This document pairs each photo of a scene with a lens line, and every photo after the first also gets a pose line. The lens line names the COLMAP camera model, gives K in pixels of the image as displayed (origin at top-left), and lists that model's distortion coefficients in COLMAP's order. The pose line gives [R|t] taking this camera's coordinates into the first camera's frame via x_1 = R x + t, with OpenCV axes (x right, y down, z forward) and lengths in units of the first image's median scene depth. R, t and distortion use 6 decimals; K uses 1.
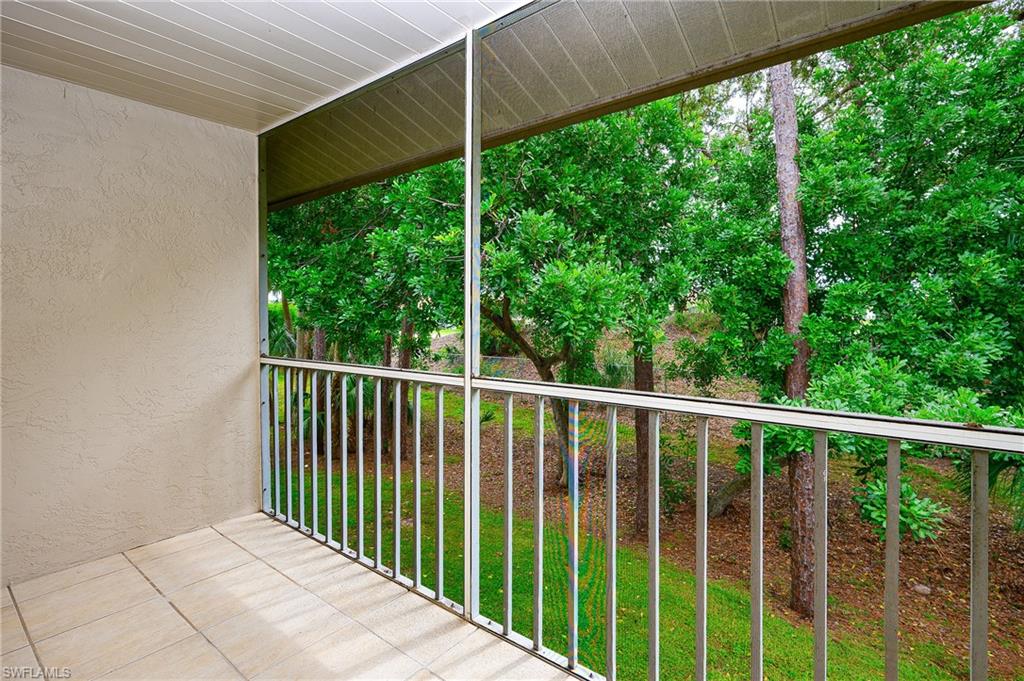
lens RADIAL K [[488.8, 0, 512.0], [0, 488.8, 340.5], [0, 0, 1]] dist [0.001718, 0.000394]
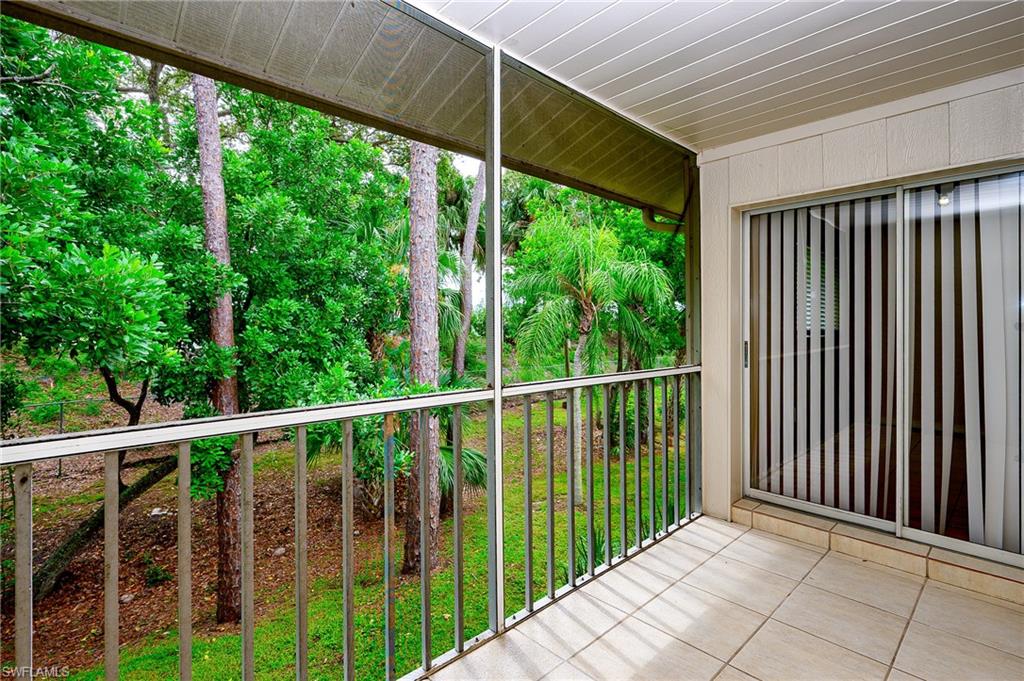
lens RADIAL K [[486.5, 0, 511.2], [0, 486.5, 343.8], [0, 0, 1]] dist [0.031525, 0.000157]
pose [[0.130237, -0.016505, 0.991346, -0.671837], [0.038150, 0.999204, 0.011624, -0.016702], [-0.990749, 0.036306, 0.130763, 0.520695]]
